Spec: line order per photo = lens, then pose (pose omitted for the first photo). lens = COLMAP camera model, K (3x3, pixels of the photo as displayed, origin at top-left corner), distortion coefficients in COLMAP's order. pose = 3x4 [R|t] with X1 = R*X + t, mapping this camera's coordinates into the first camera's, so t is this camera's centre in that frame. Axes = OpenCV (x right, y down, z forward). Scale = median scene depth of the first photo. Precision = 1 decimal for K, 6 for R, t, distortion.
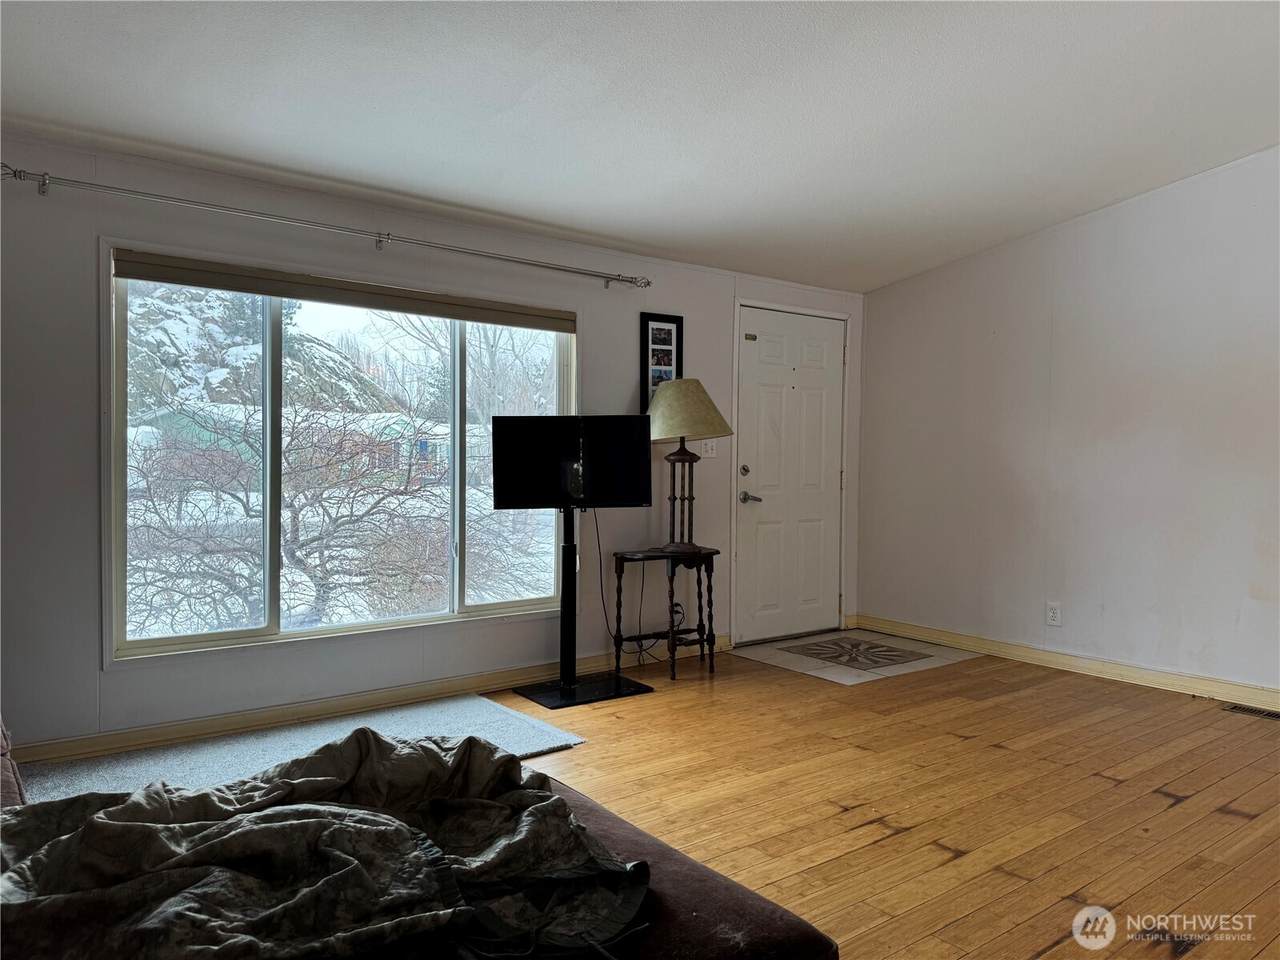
lens RADIAL K [[893.8, 0, 640.0], [0, 893.8, 480.0], [0, 0, 1]] dist [0.115307, -0.154623]
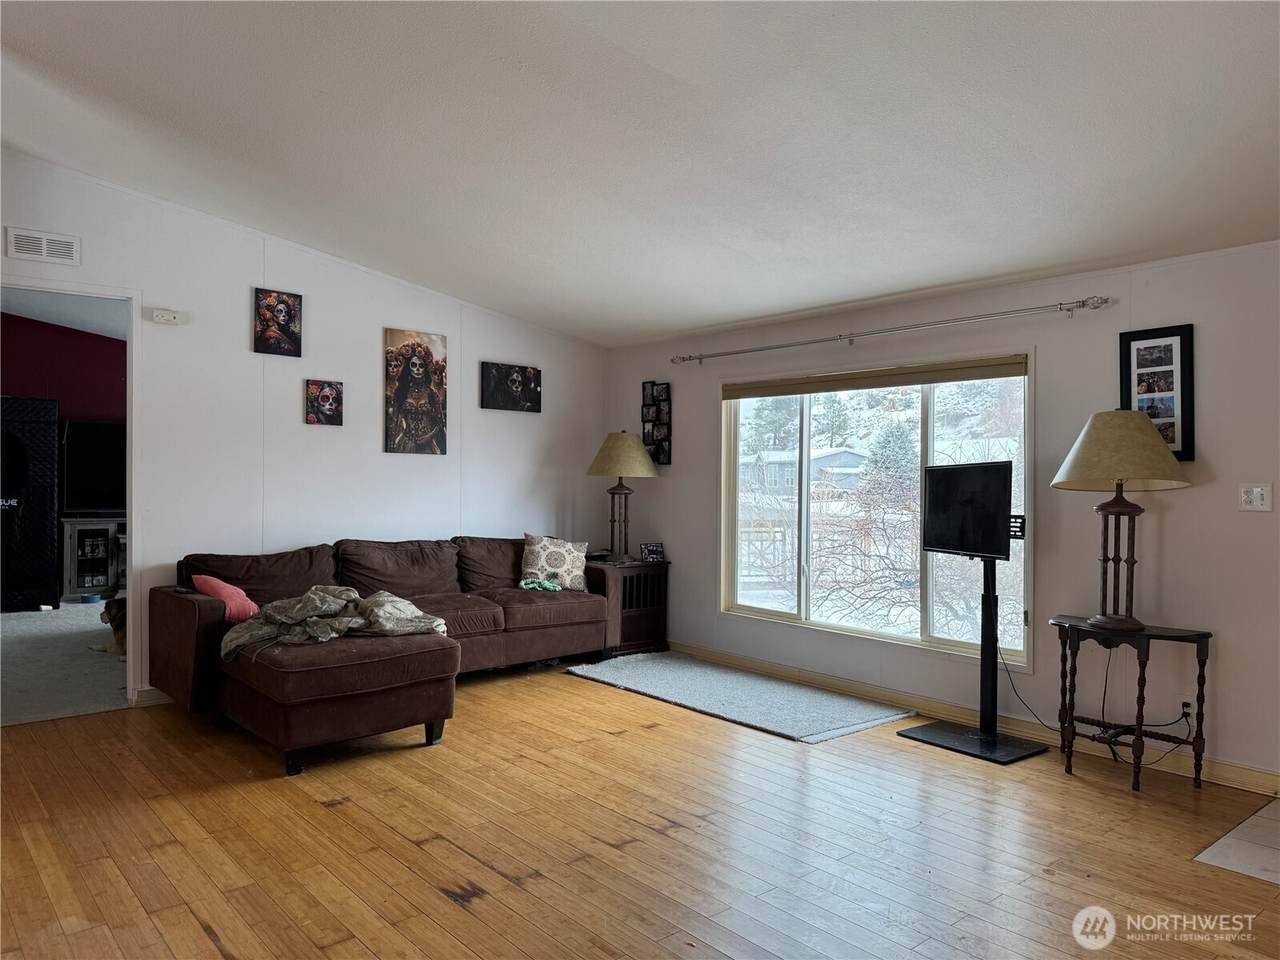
lens RADIAL K [[893.8, 0, 640.0], [0, 893.8, 480.0], [0, 0, 1]] dist [0.115307, -0.154623]
pose [[0.039956, -0.009681, -0.999155, 0.869543], [-0.031858, 0.999432, -0.010957, -0.029030], [0.998693, 0.032268, 0.039625, 0.552034]]
